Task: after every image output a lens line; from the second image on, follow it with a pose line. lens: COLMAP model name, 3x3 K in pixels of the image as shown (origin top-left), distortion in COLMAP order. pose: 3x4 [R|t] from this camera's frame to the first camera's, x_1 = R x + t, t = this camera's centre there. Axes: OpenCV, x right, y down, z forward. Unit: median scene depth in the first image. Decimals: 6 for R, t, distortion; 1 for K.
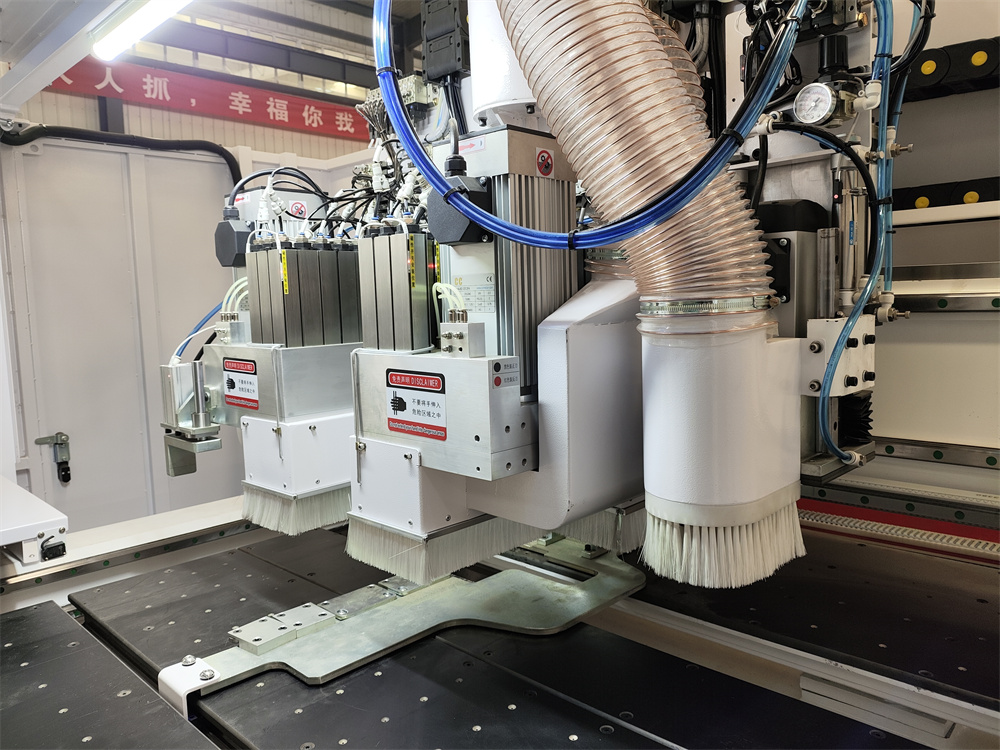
lens RADIAL K [[740.0, 0, 500.0], [0, 740.0, 375.0], [0, 0, 1]] dist [0.080090, -0.104335]
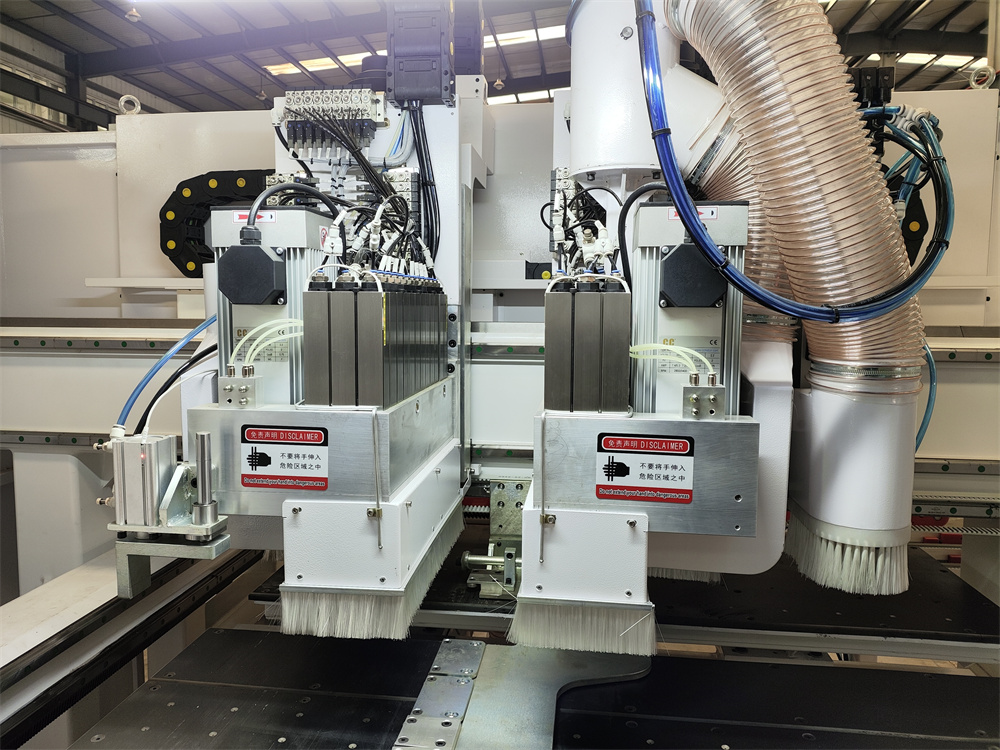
lens RADIAL K [[740.0, 0, 500.0], [0, 740.0, 375.0], [0, 0, 1]] dist [0.080090, -0.104335]
pose [[0.789268, -0.023564, 0.613596, -0.824413], [0.033287, 0.999436, -0.004435, -0.081788], [-0.613146, 0.023926, 0.789607, 0.327630]]
